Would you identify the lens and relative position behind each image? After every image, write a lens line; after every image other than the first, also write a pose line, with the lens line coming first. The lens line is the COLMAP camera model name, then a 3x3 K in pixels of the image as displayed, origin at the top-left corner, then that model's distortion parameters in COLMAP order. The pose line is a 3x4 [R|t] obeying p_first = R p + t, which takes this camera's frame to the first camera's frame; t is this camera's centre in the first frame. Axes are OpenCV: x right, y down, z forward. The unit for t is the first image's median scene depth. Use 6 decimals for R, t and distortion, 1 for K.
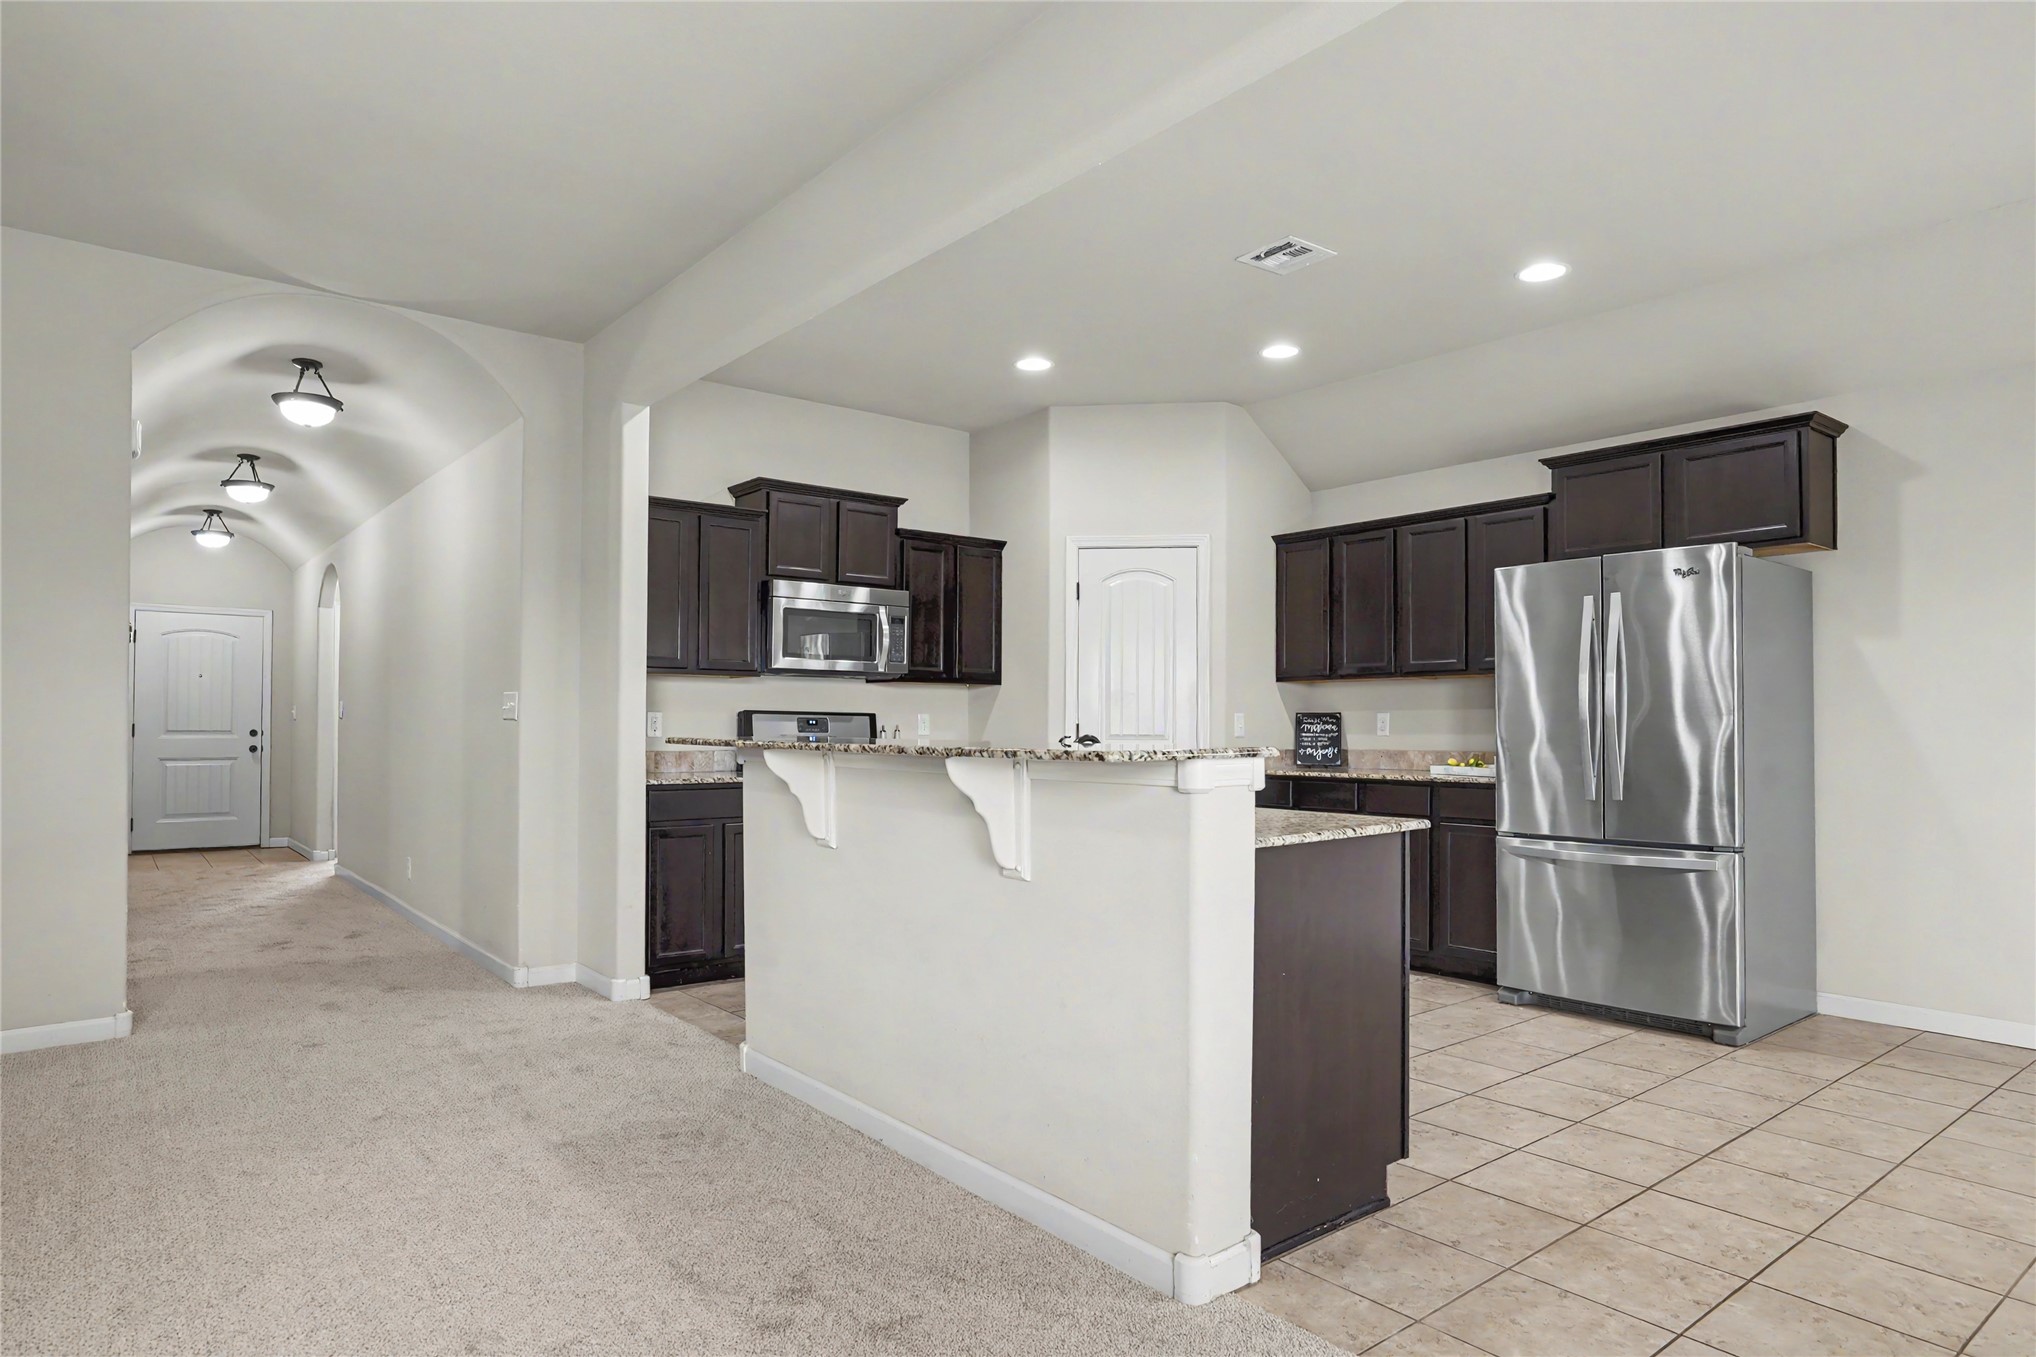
lens RADIAL K [[1173.9, 0, 1024.6], [0, 1173.9, 715.2], [0, 0, 1]] dist [0.002410, -0.000209]
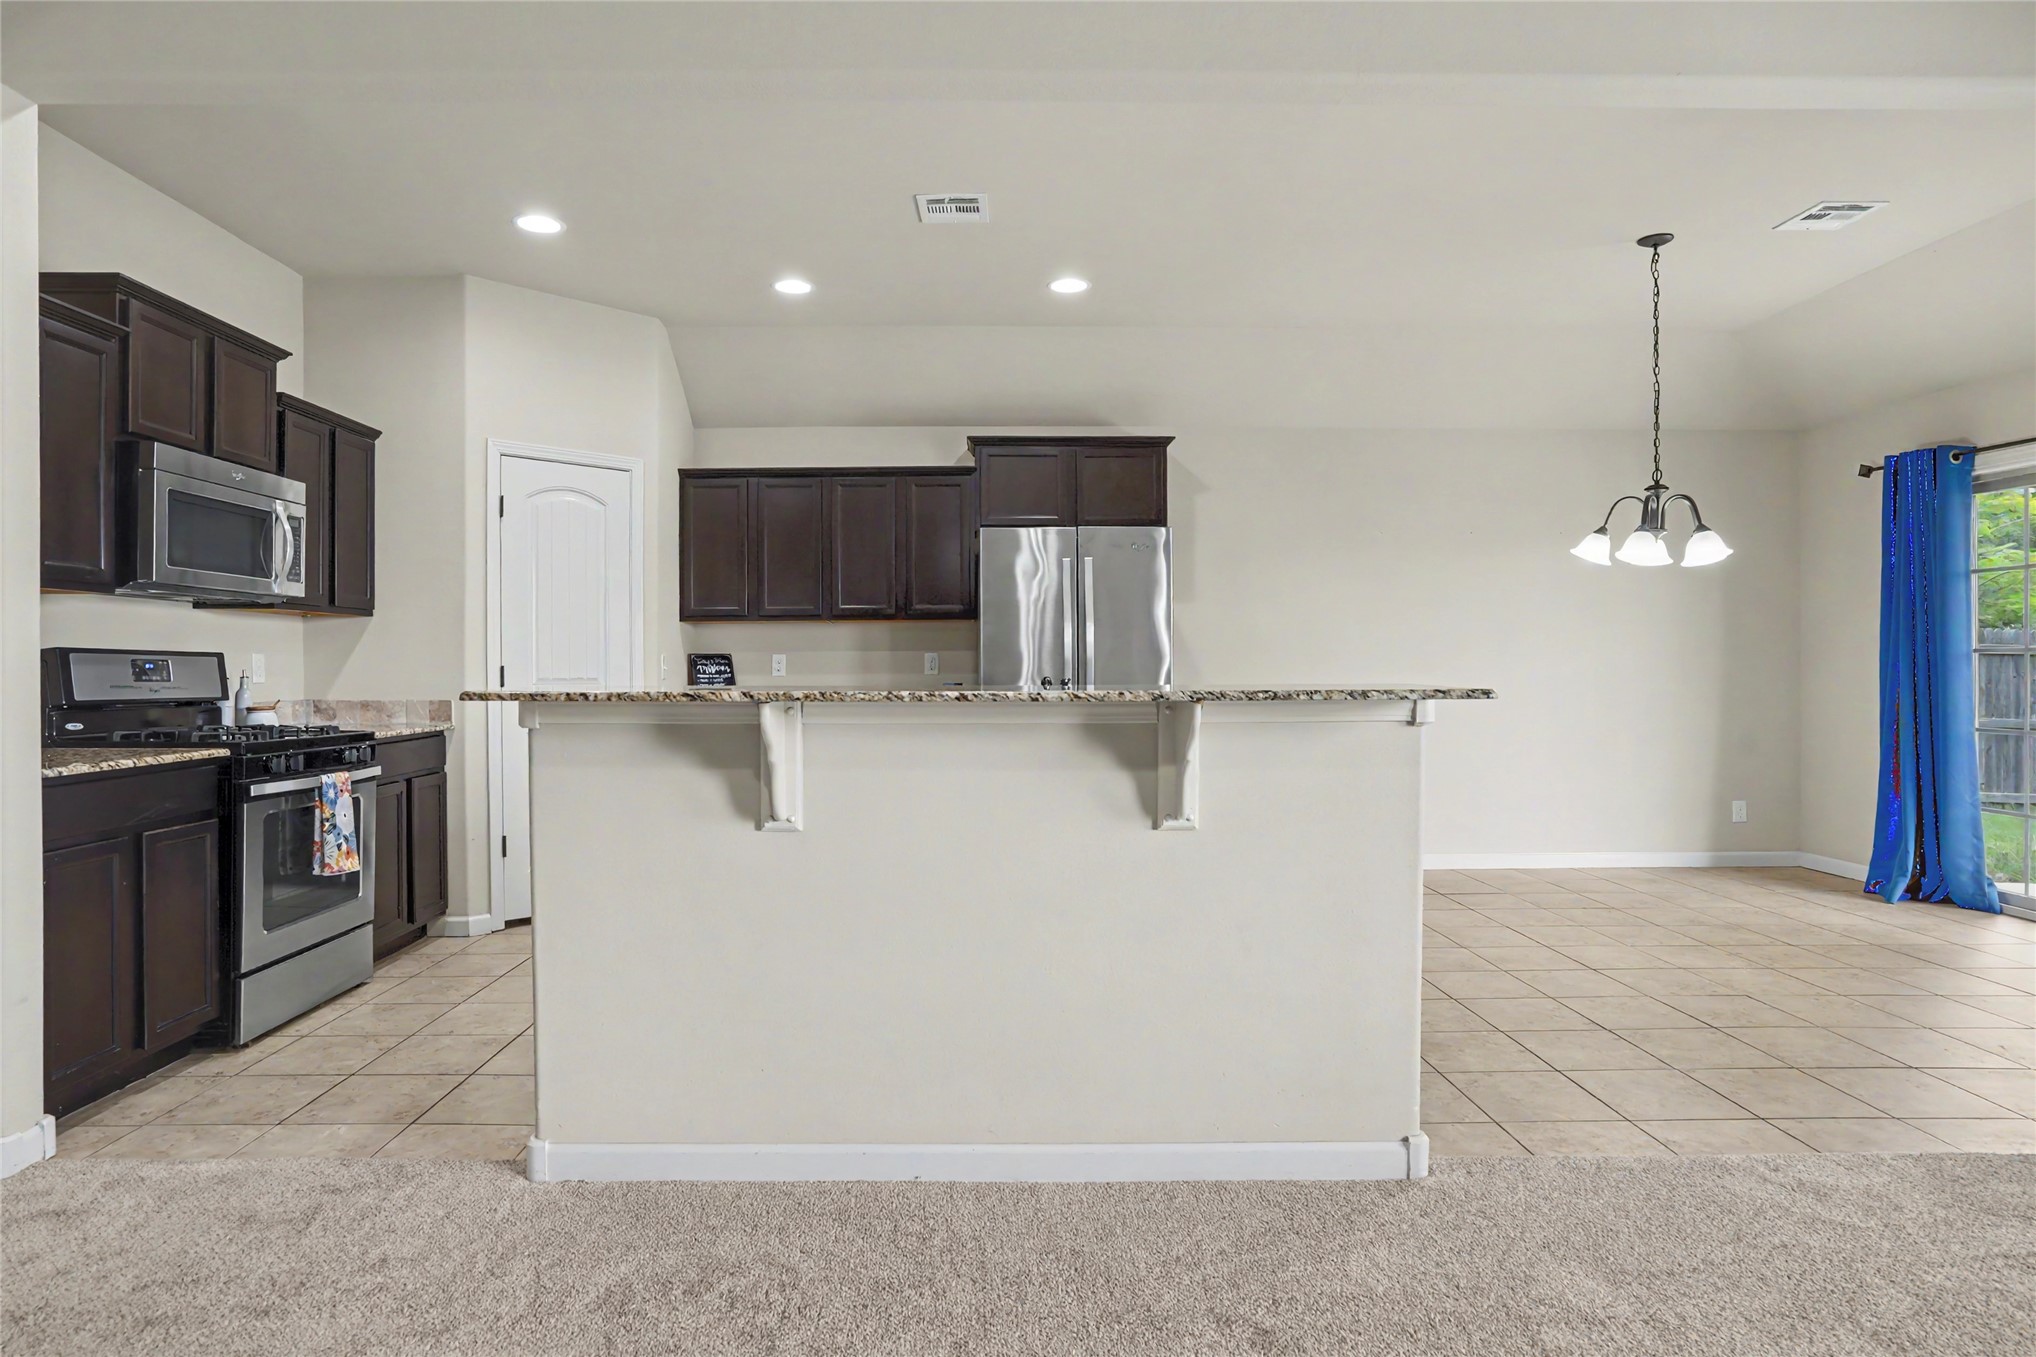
lens RADIAL K [[1116.4, 0, 976.6], [0, 1116.4, 670.6], [0, 0, 1]] dist [-0.051574, 0.029039]
pose [[0.627290, -0.009162, 0.778732, -0.366468], [-0.000598, 0.999925, 0.012246, 0.000662], [-0.778786, -0.008148, 0.627237, 0.260985]]
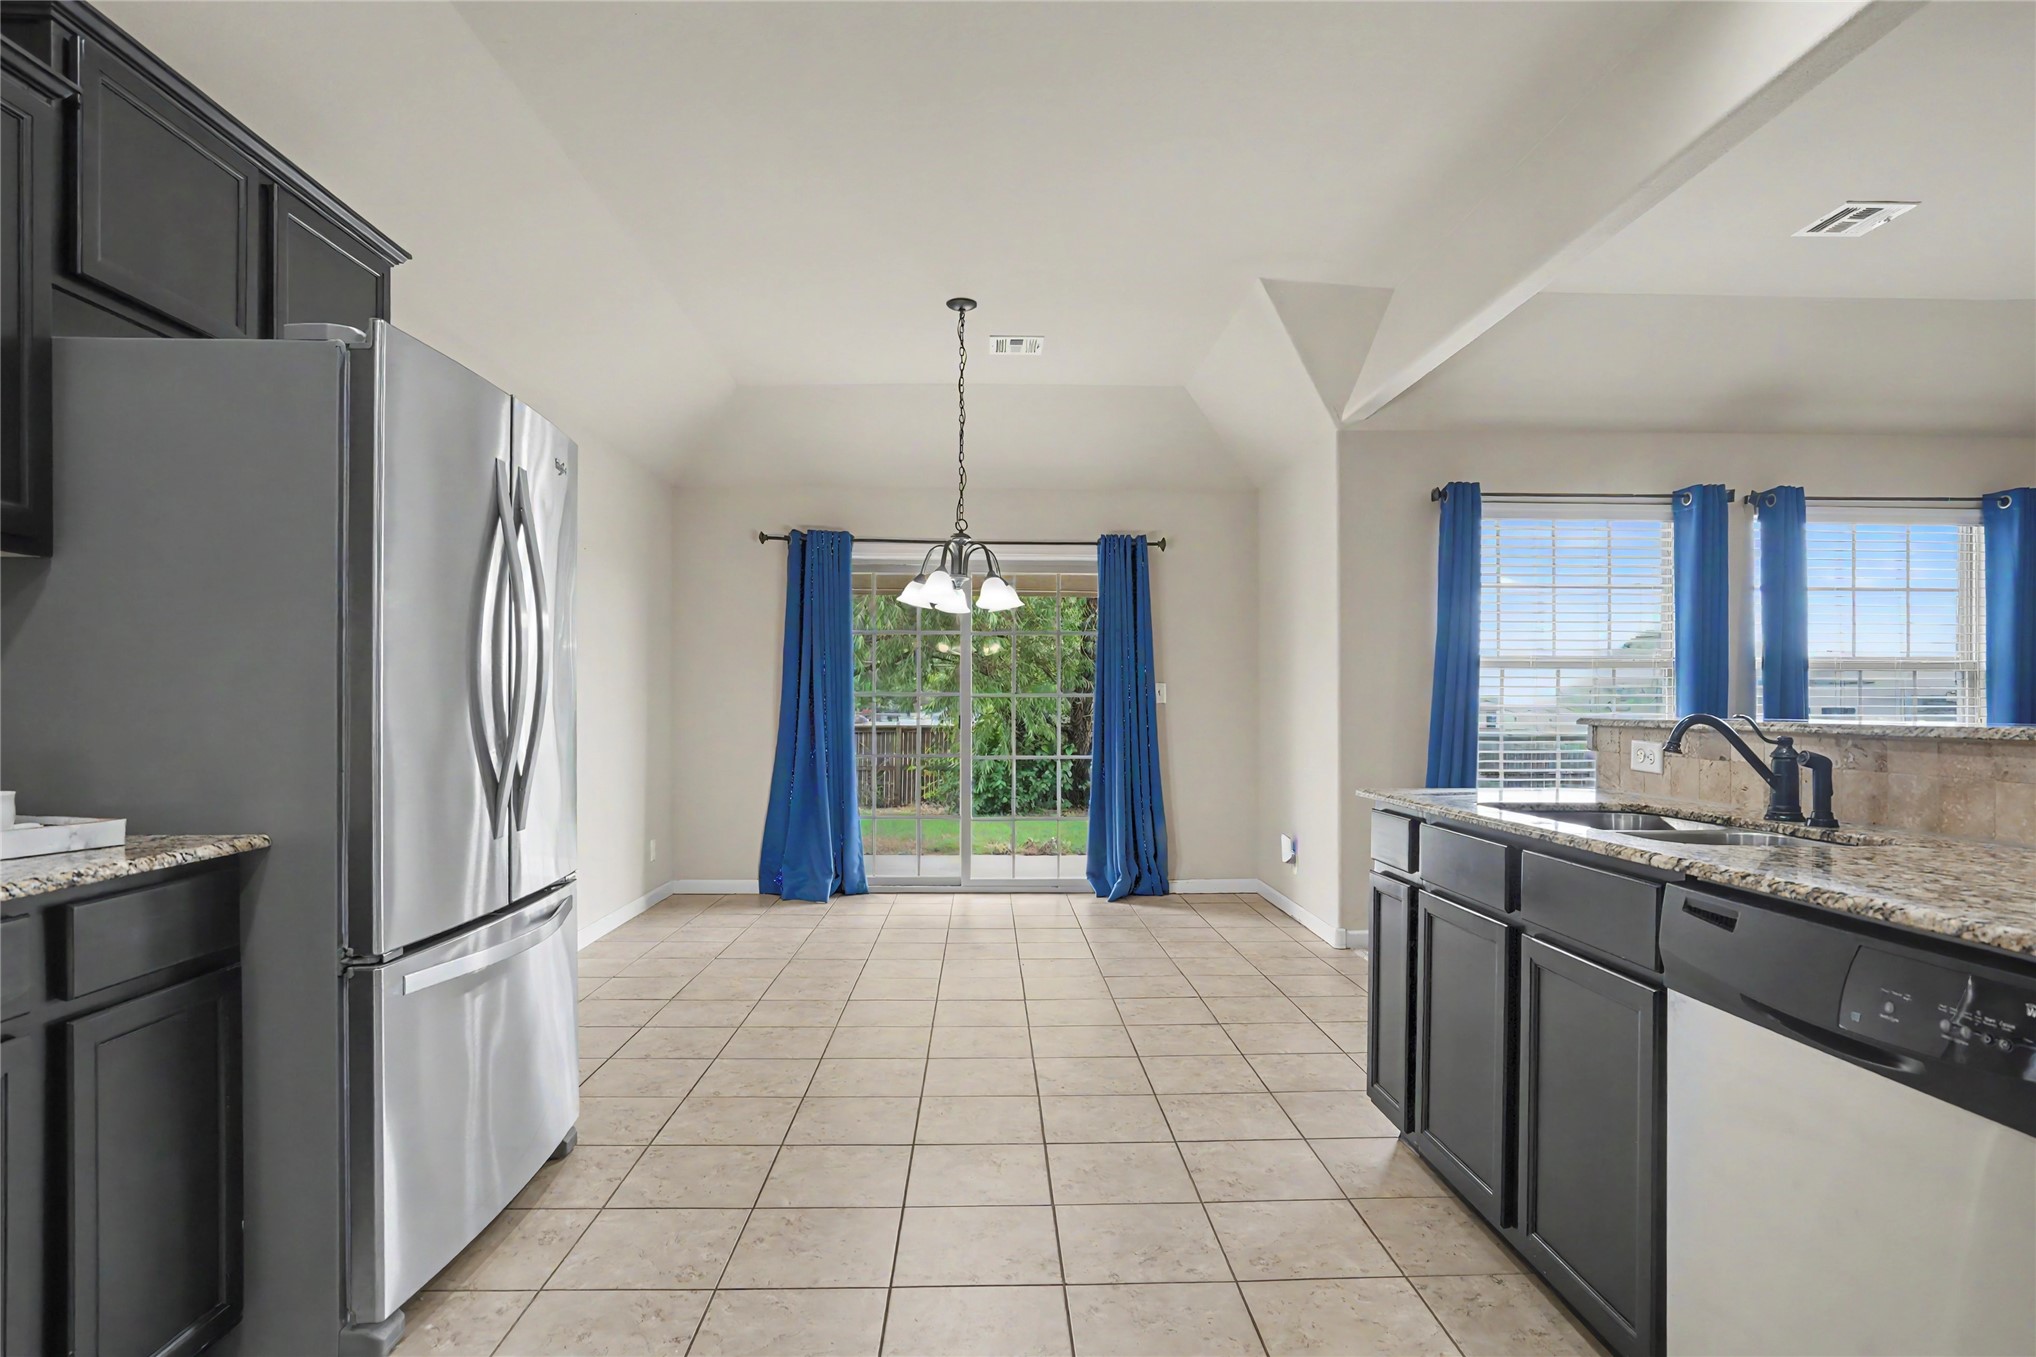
lens RADIAL K [[1070.2, 0, 1015.0], [0, 1070.2, 702.3], [0, 0, 1]] dist [-0.031763, 0.000374]
pose [[-0.796064, -0.000757, 0.605212, -0.000082], [-0.006366, 0.999954, -0.007123, 0.009562], [-0.605179, -0.009523, -0.796032, 0.940152]]
